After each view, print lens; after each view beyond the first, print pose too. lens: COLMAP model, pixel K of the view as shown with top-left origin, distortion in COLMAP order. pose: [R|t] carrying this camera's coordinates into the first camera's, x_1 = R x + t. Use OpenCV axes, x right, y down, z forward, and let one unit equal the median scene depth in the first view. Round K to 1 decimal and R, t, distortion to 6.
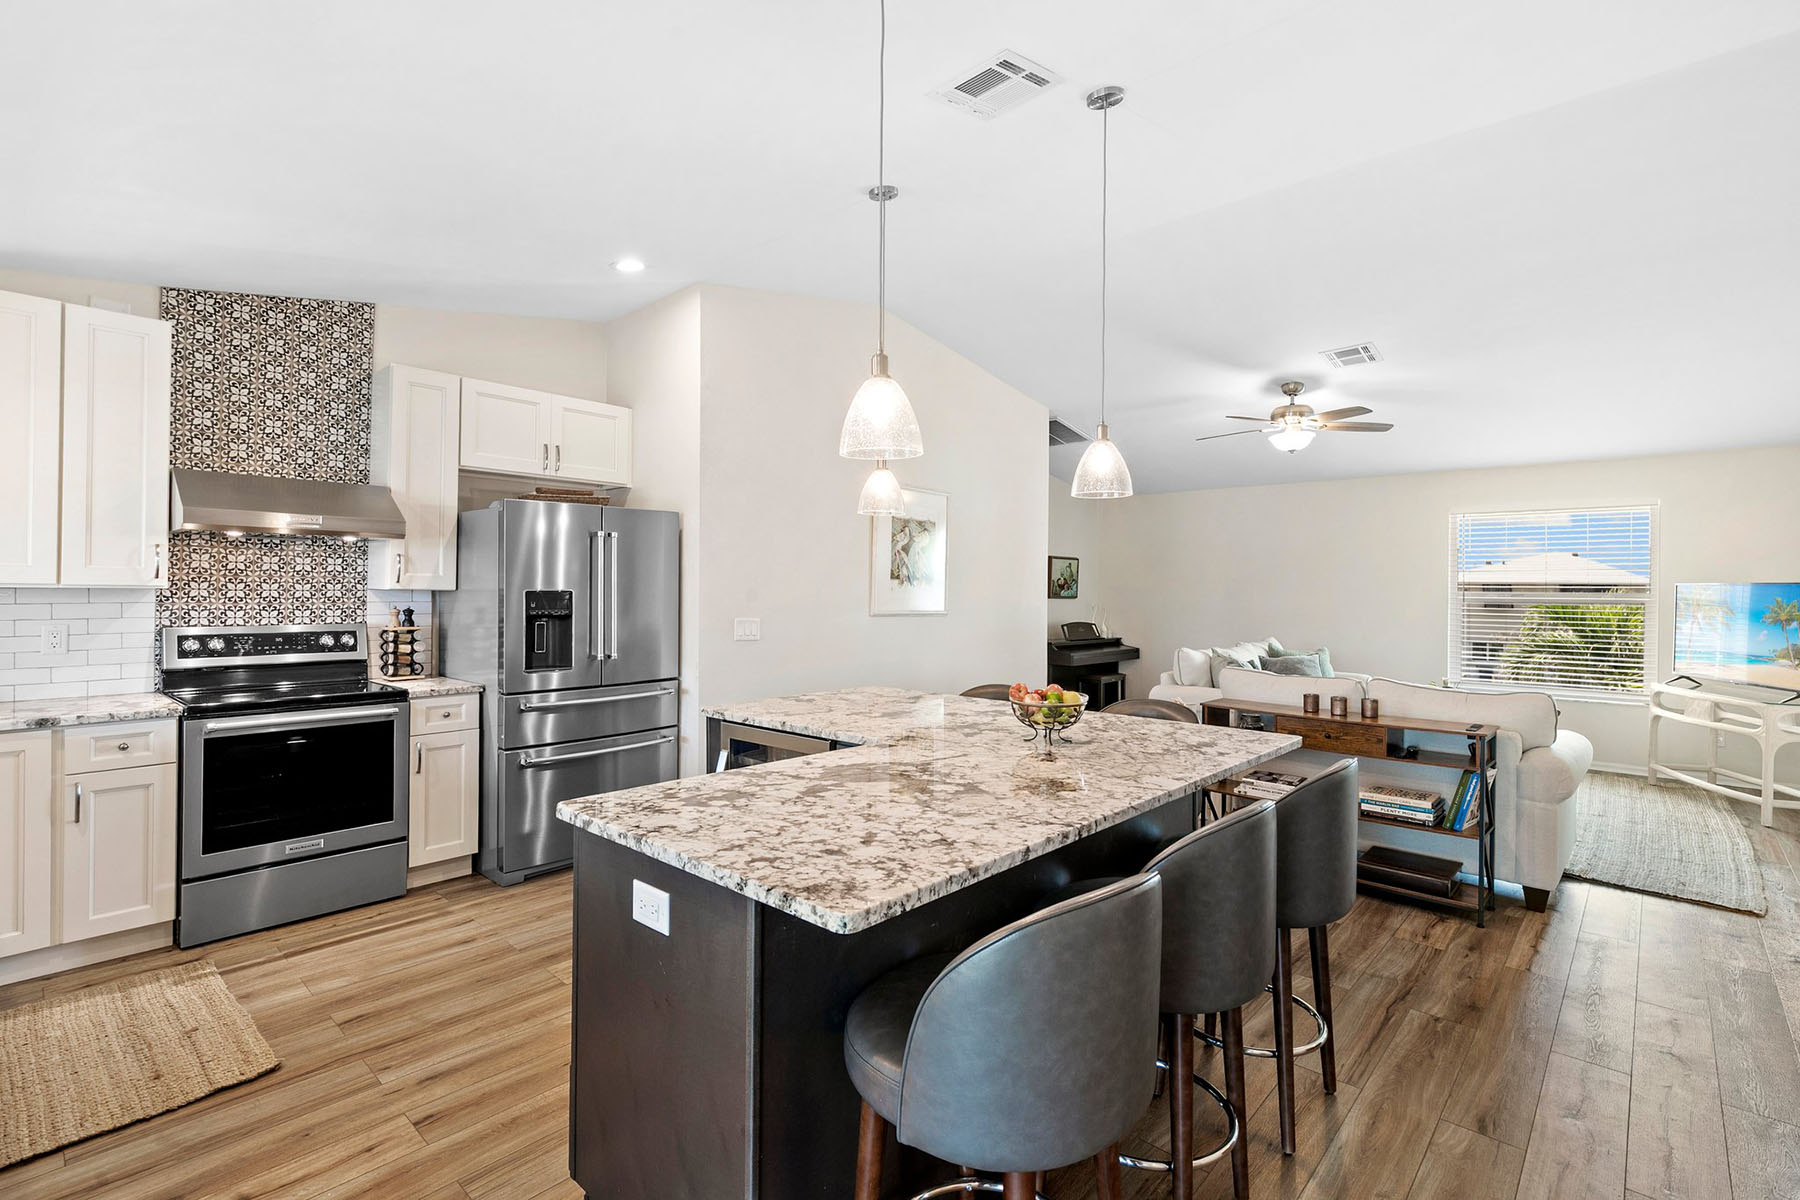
lens RADIAL K [[810.2, 0, 874.6], [0, 810.2, 587.1], [0, 0, 1]] dist [0.007747, -0.001682]
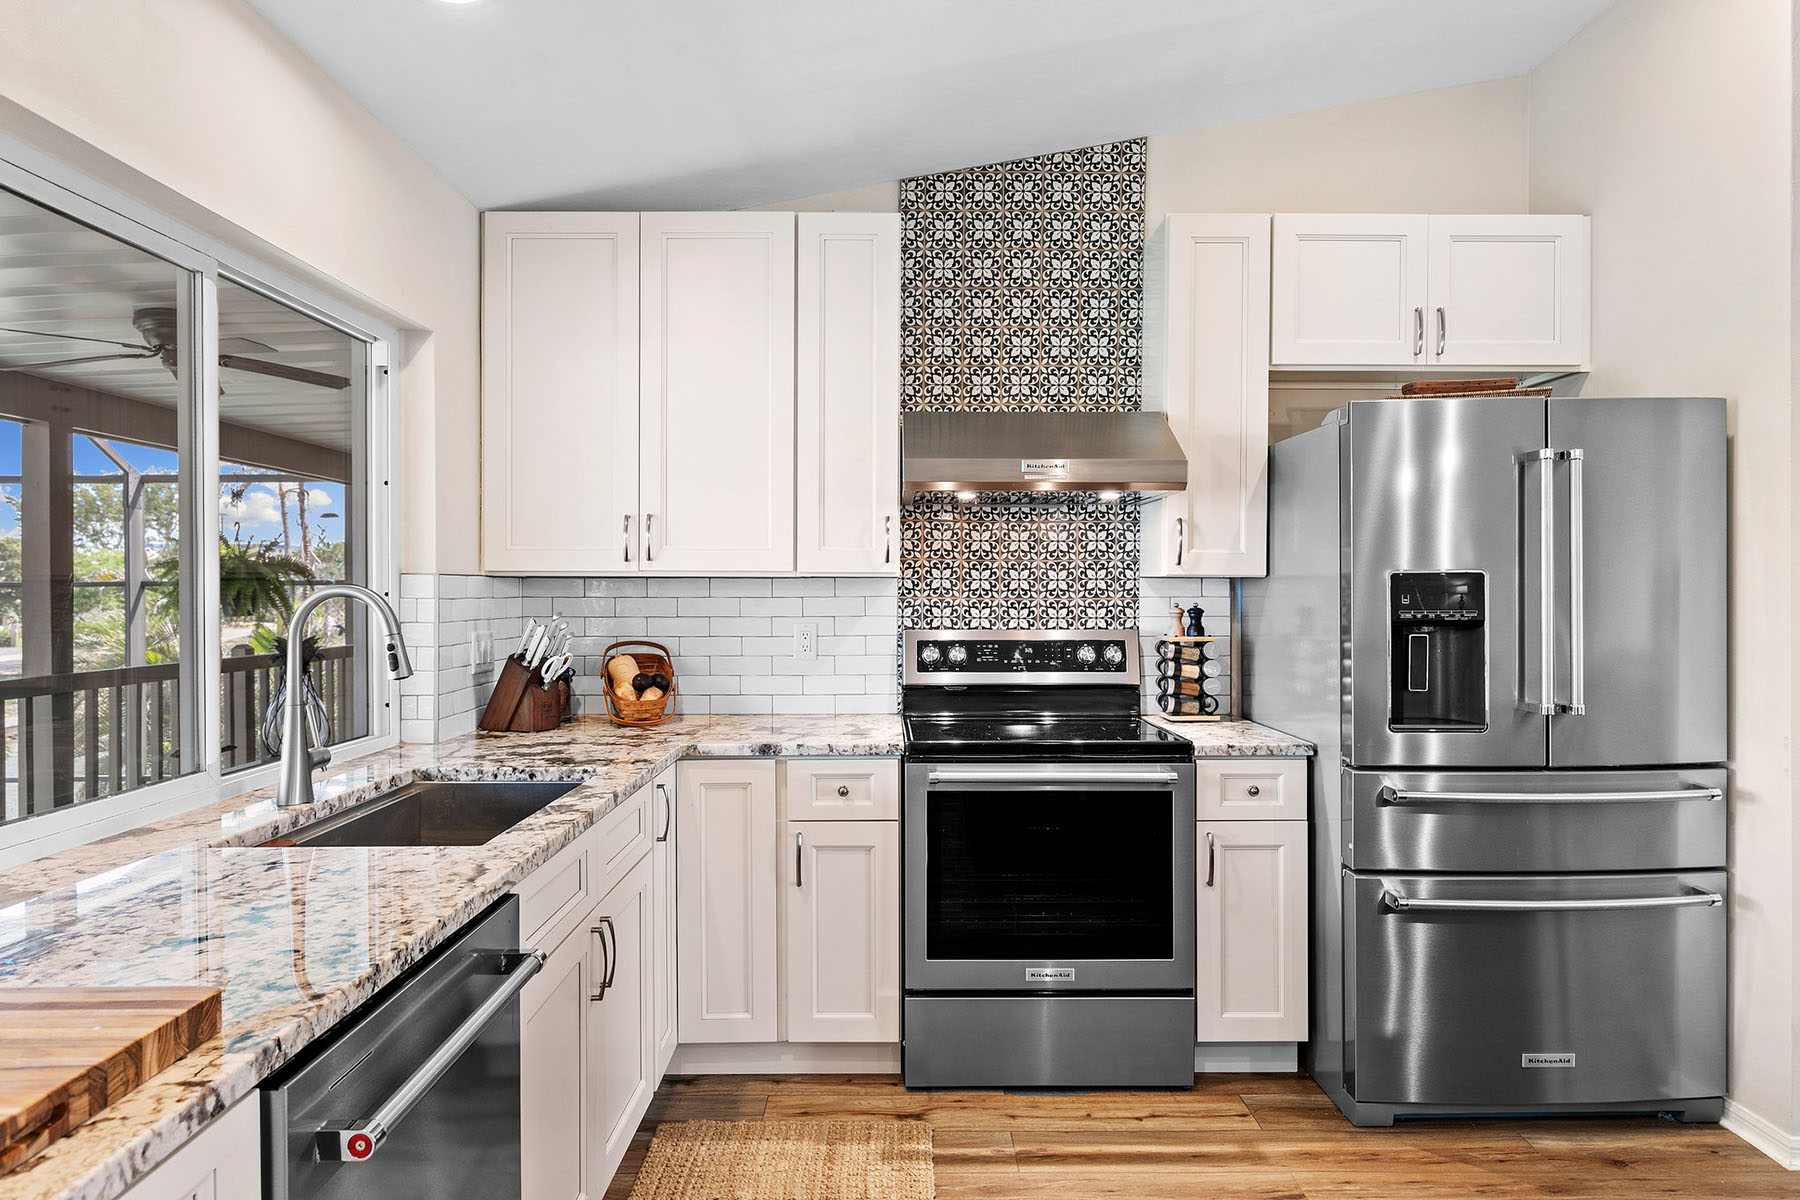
lens RADIAL K [[1049.5, 0, 912.2], [0, 1049.5, 590.1], [0, 0, 1]] dist [0.002396, -0.000507]
pose [[0.695101, -0.008160, -0.718866, -0.158299], [0.007708, 0.999963, -0.003897, 0.015791], [0.718871, -0.002832, 0.695138, 0.307757]]
